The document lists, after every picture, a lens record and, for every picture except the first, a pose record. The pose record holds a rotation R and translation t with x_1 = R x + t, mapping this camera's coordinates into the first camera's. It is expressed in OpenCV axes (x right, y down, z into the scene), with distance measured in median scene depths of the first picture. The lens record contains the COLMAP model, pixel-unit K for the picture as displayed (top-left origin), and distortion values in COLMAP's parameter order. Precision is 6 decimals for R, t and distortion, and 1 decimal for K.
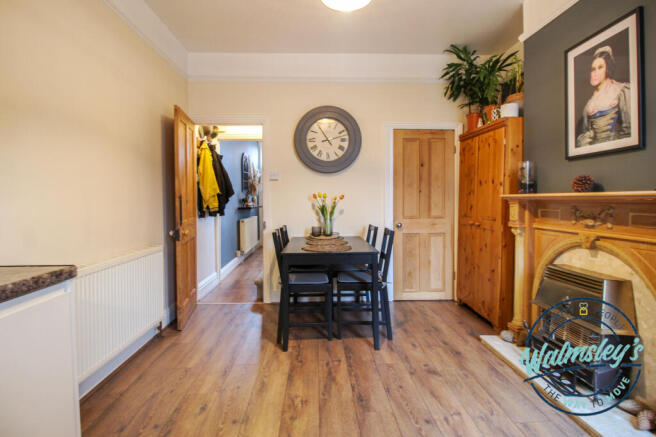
lens RADIAL K [[335.0, 0, 324.0], [0, 335.0, 199.4], [0, 0, 1]] dist [0.000461, -0.000366]
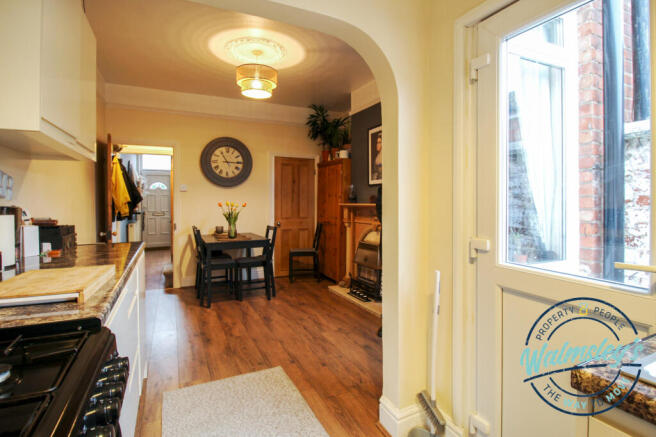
lens RADIAL K [[335.0, 0, 324.0], [0, 335.0, 199.4], [0, 0, 1]] dist [0.000461, -0.000366]
pose [[0.923183, 0.002717, 0.384350, -0.155652], [0.000828, 0.999959, -0.009058, -0.015015], [-0.384359, 0.008680, 0.923143, -0.421747]]
